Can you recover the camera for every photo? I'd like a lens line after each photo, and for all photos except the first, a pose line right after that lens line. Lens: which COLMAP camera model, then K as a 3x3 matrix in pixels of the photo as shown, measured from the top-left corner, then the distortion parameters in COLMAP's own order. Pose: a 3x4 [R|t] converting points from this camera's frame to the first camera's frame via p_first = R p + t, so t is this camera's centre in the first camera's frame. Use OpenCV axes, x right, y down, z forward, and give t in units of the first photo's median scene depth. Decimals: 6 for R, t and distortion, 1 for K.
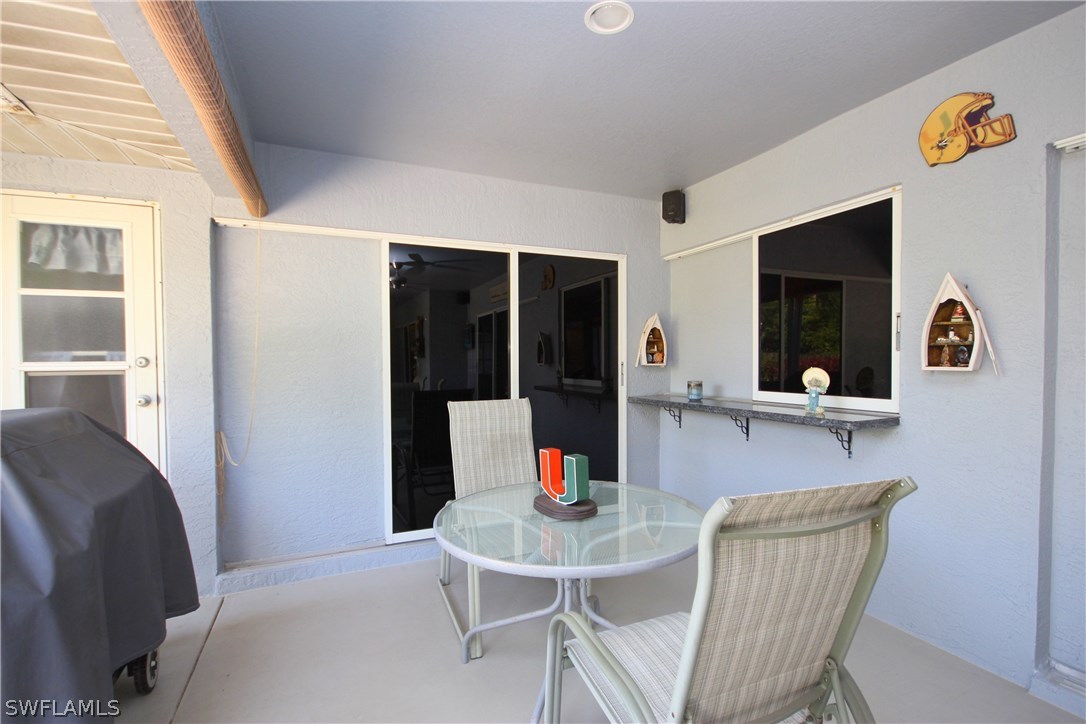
lens RADIAL K [[508.7, 0, 544.3], [0, 508.7, 373.1], [0, 0, 1]] dist [0.003751, -0.000901]
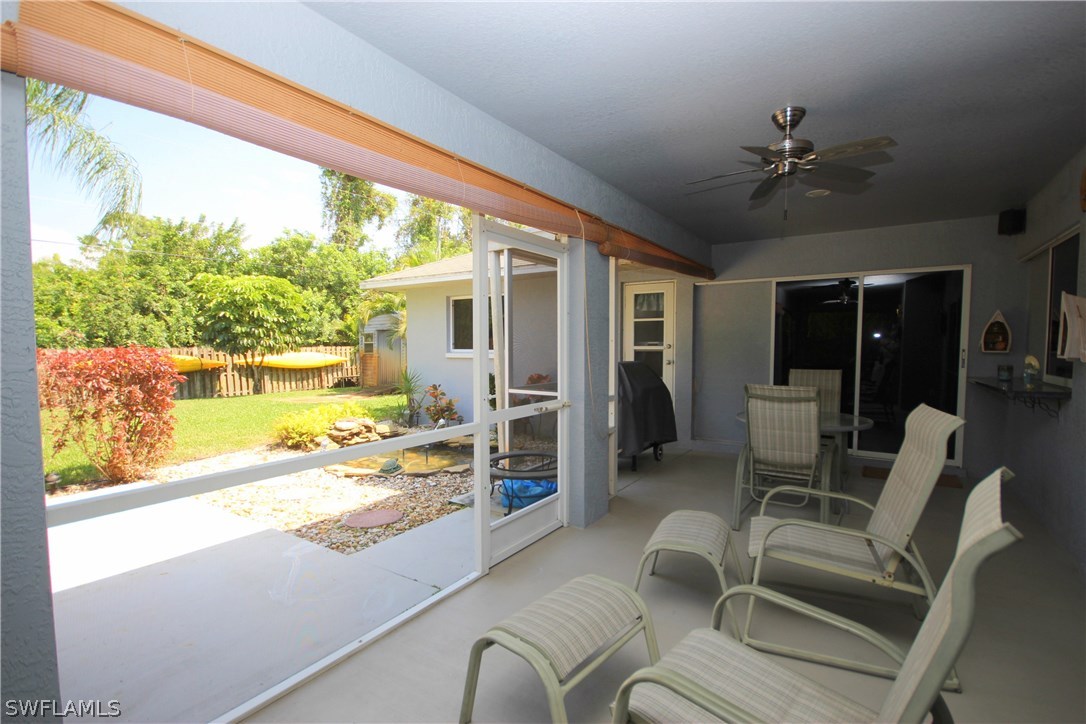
lens RADIAL K [[508.7, 0, 547.9], [0, 508.7, 370.0], [0, 0, 1]] dist [0.003751, -0.000901]
pose [[0.550393, 0.052282, -0.833267, 0.928622], [-0.015154, 0.998499, 0.052639, -0.028837], [0.834768, -0.016345, 0.550359, -0.824301]]
